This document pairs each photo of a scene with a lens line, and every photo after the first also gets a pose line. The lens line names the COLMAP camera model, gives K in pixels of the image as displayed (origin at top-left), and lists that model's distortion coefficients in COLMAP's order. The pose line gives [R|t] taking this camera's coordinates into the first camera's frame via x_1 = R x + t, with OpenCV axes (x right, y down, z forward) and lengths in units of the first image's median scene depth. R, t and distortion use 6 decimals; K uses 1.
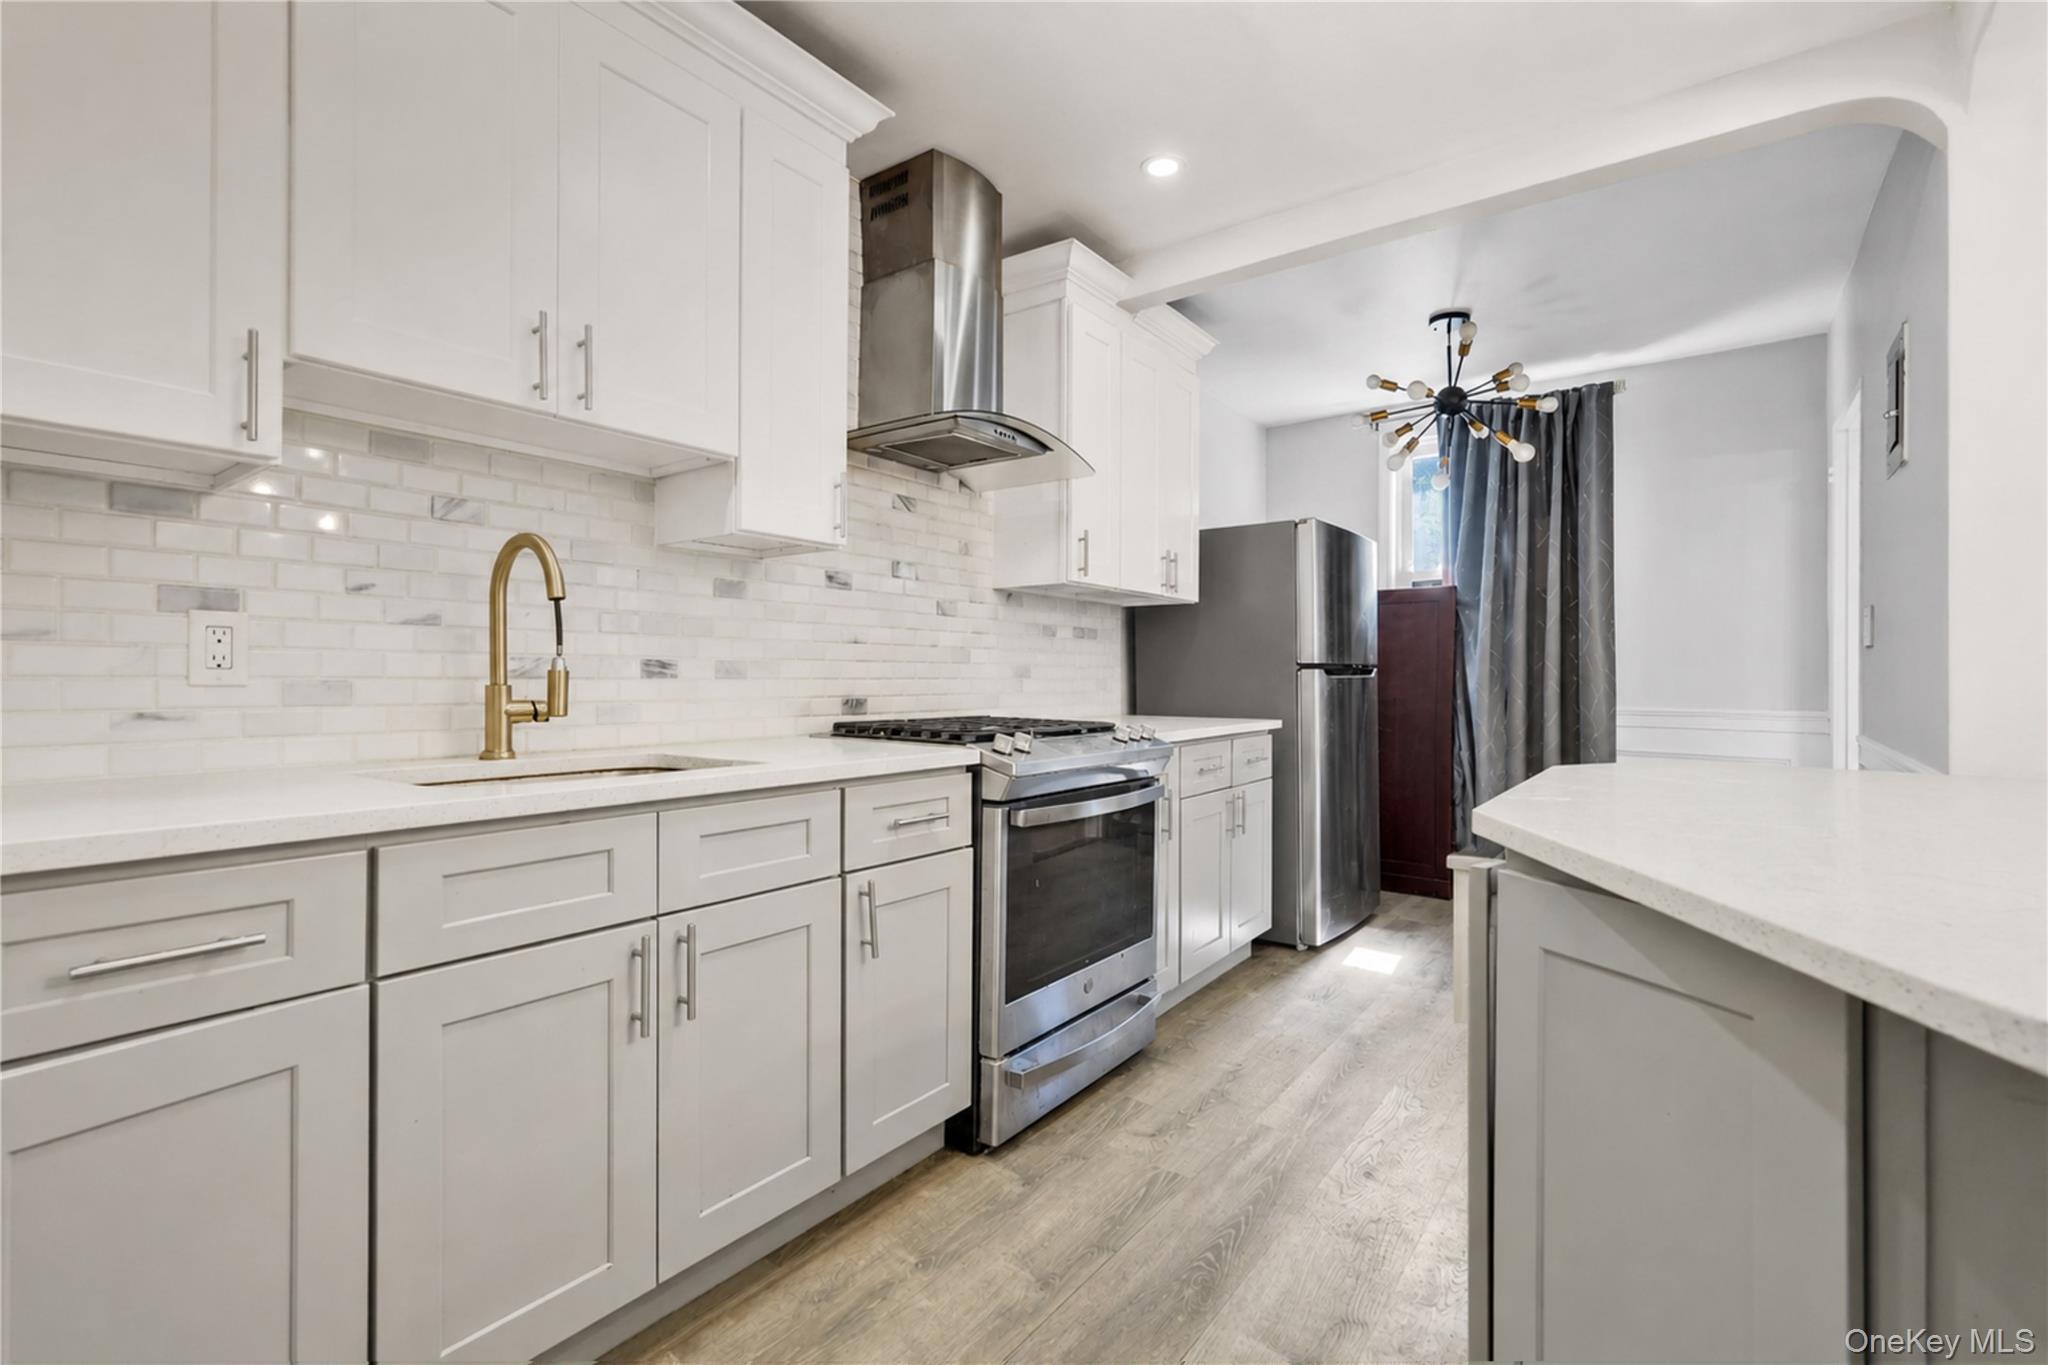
lens RADIAL K [[913.6, 0, 1026.0], [0, 913.6, 675.3], [0, 0, 1]] dist [-0.000030, -0.000013]
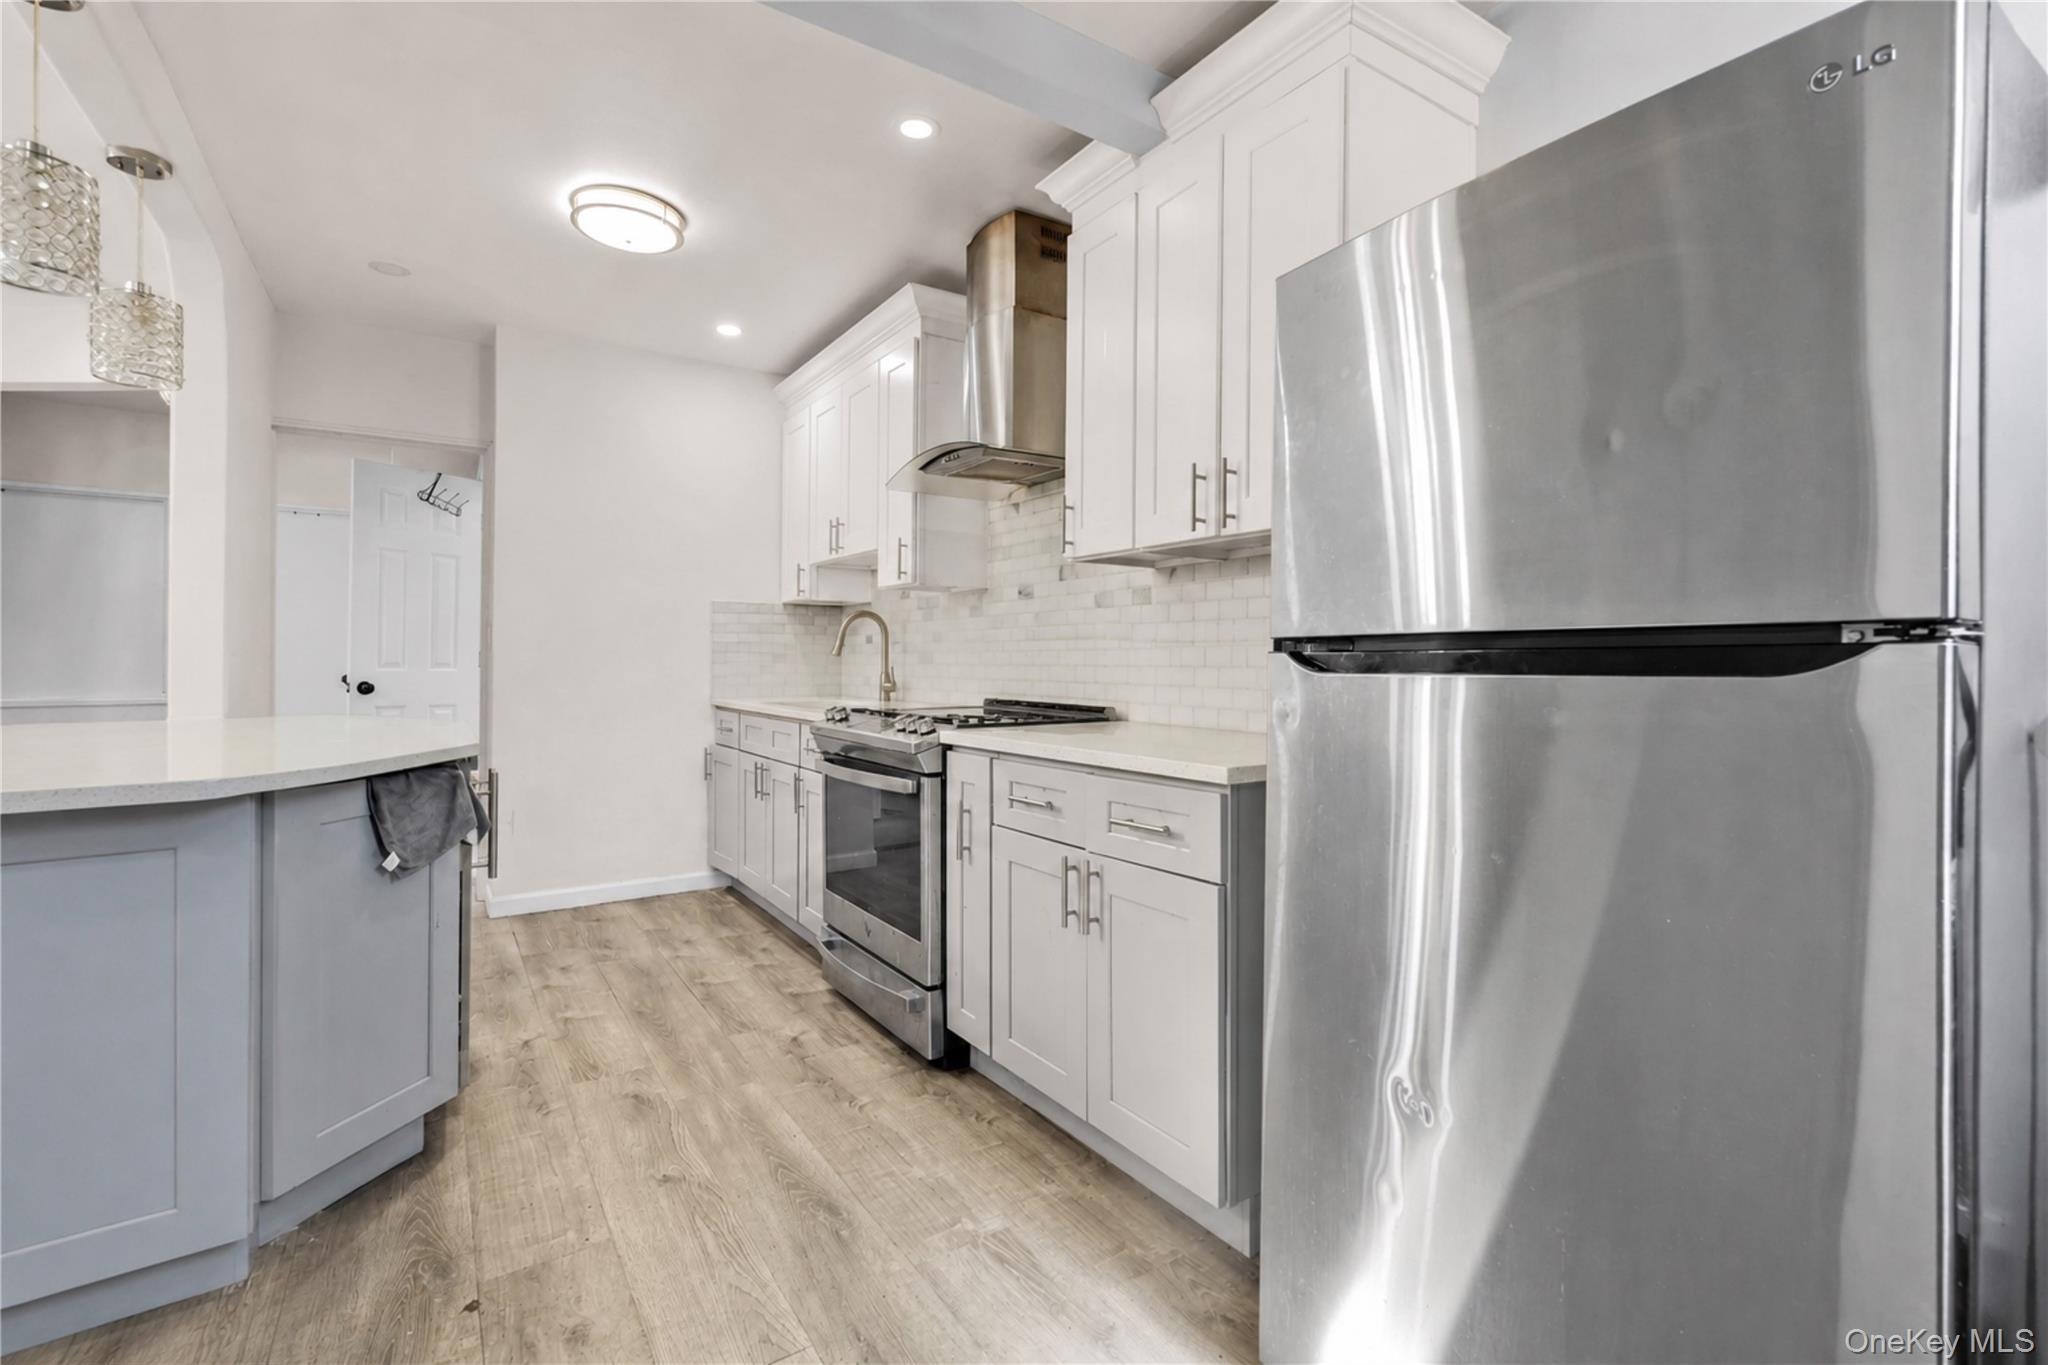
lens RADIAL K [[913.6, 0, 1024.9], [0, 913.6, 670.2], [0, 0, 1]] dist [-0.000030, -0.000013]
pose [[-0.337970, 0.003598, -0.941150, 1.294371], [-0.005547, 0.999968, 0.005815, -0.003392], [0.941141, 0.007185, -0.337939, 1.850610]]
